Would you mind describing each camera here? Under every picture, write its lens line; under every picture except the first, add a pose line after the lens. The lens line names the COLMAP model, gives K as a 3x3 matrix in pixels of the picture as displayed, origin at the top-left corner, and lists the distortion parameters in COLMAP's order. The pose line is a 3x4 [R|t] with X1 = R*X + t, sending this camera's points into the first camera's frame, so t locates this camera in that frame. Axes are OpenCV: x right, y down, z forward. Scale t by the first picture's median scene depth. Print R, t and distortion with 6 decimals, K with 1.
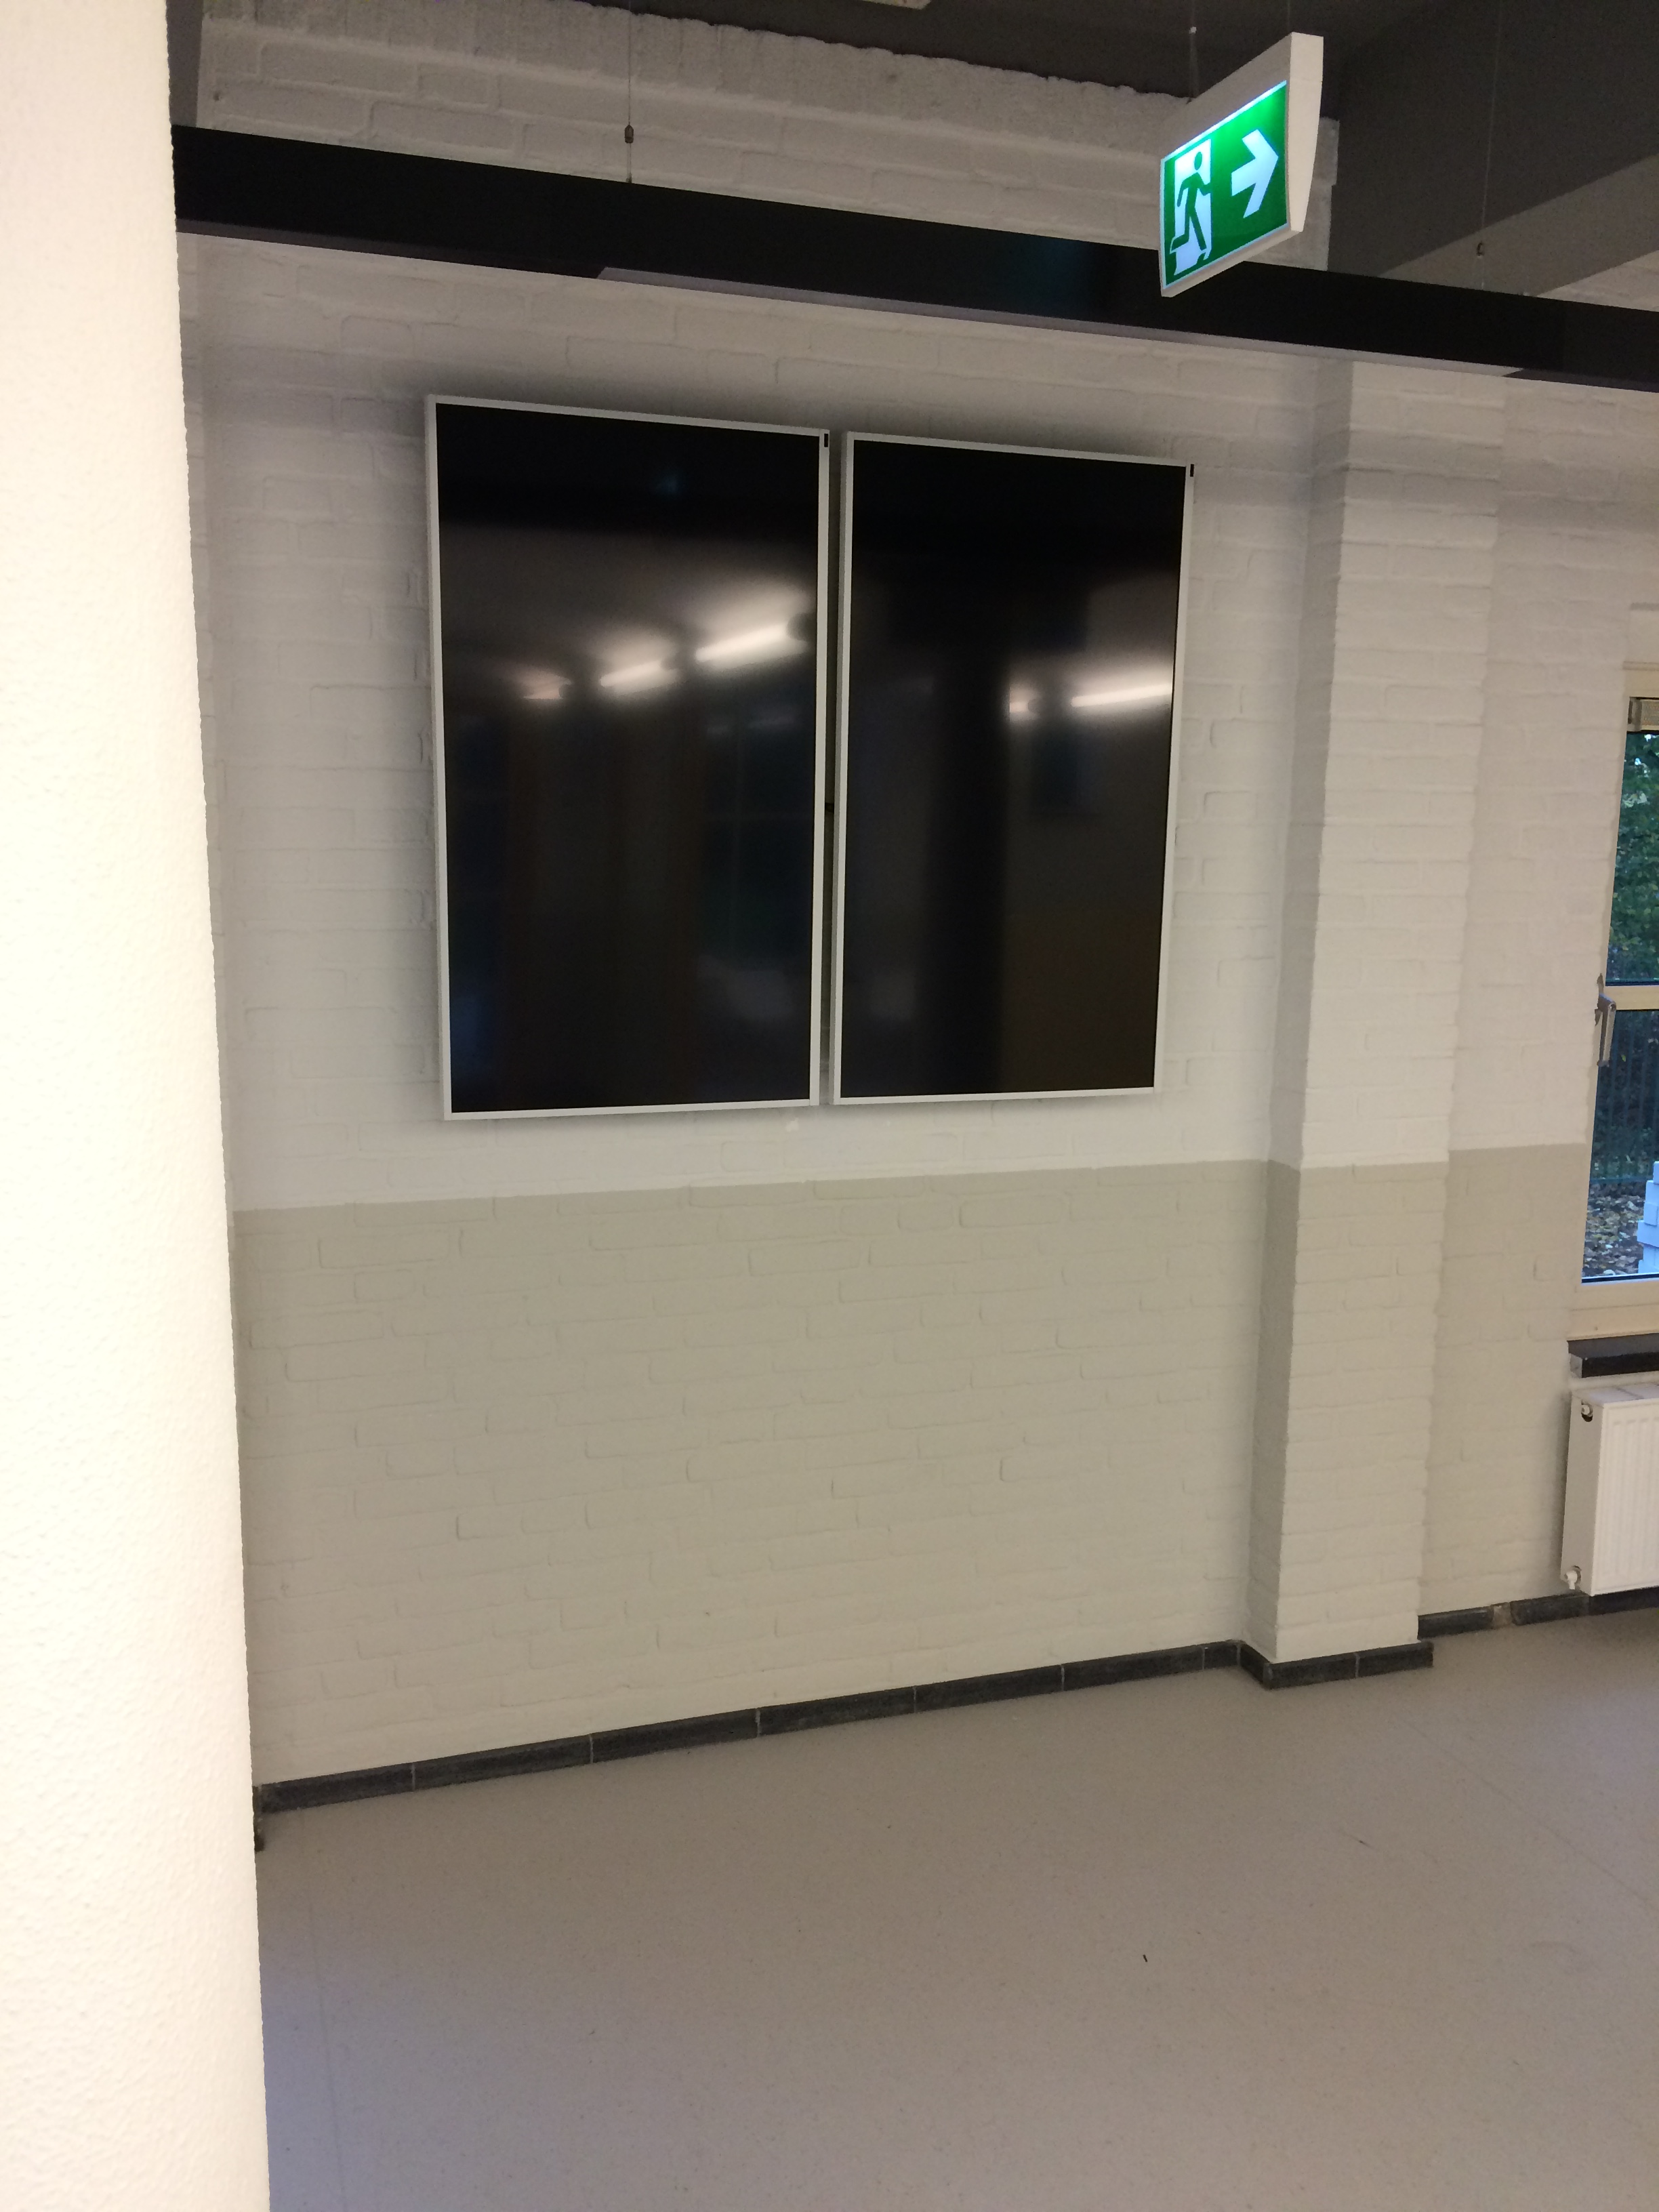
lens RADIAL K [[1888.9, 0, 830.9], [0, 1888.9, 1113.1], [0, 0, 1]] dist [0.078710, -0.114896]
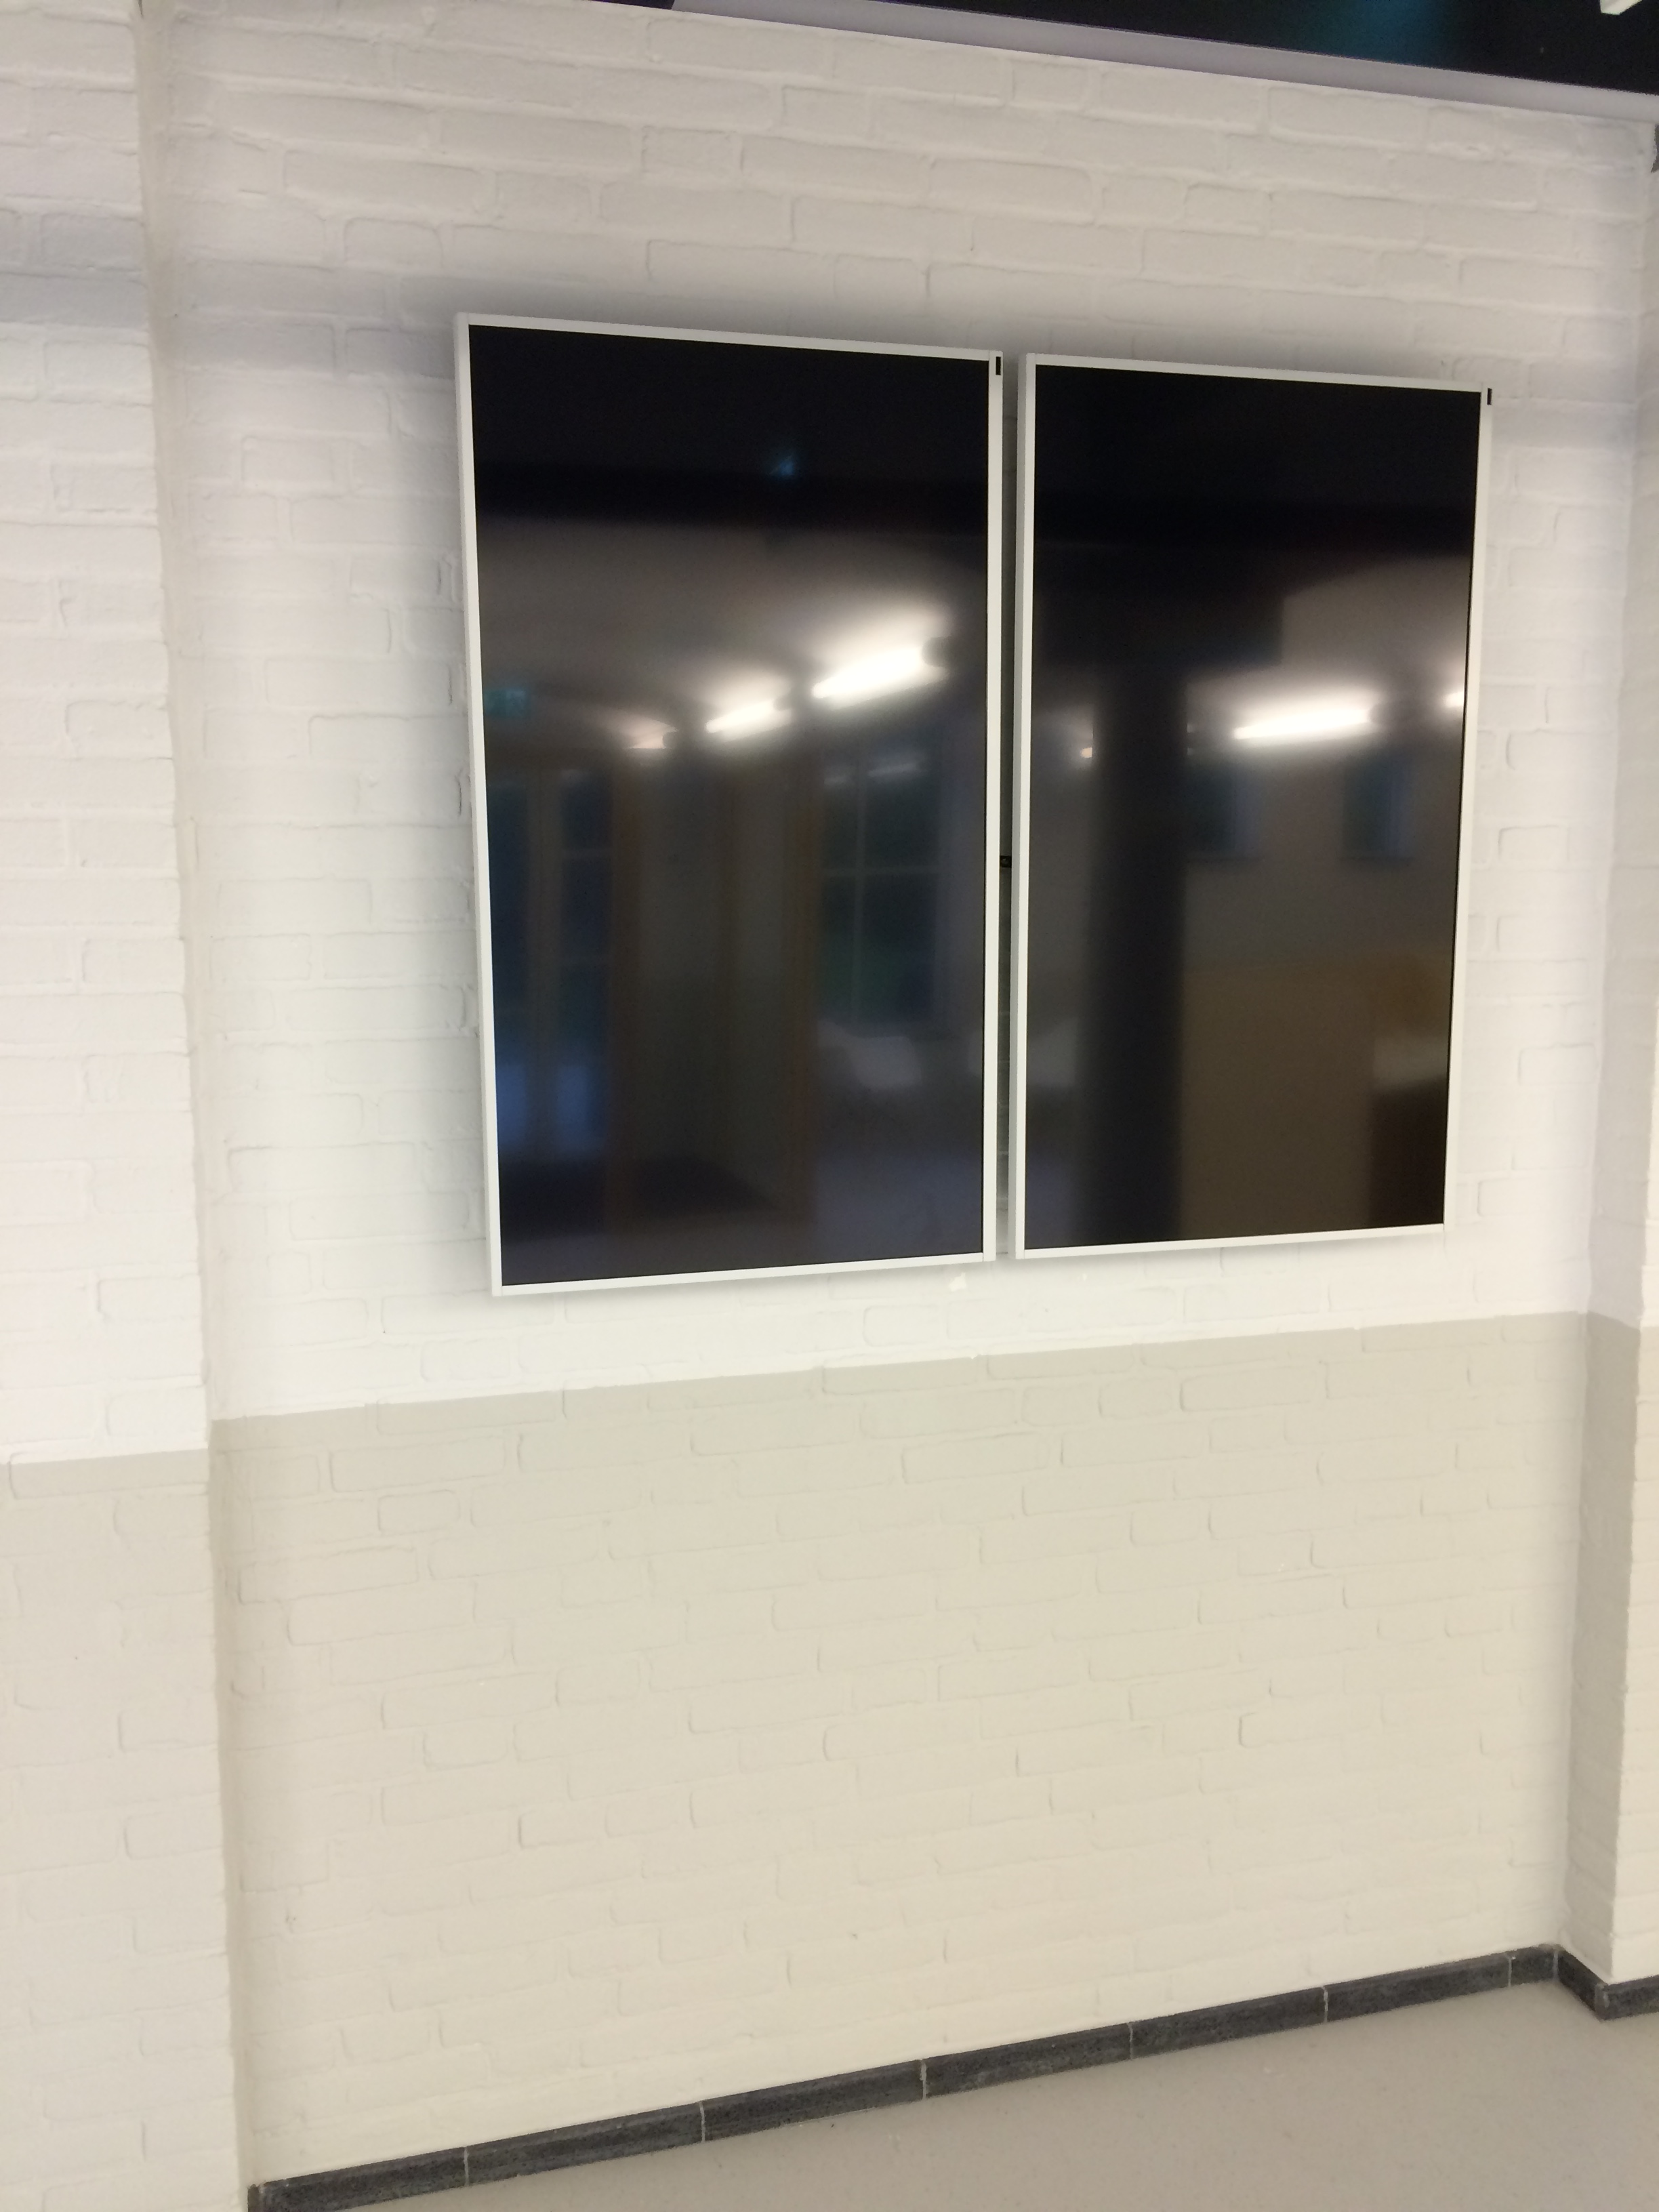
lens RADIAL K [[1888.9, 0, 823.1], [0, 1888.9, 1101.1], [0, 0, 1]] dist [0.078710, -0.114896]
pose [[0.997783, -0.015344, -0.064759, -0.023866], [0.013192, 0.999351, -0.033525, -0.040654], [0.065231, 0.032596, 0.997338, 0.241639]]
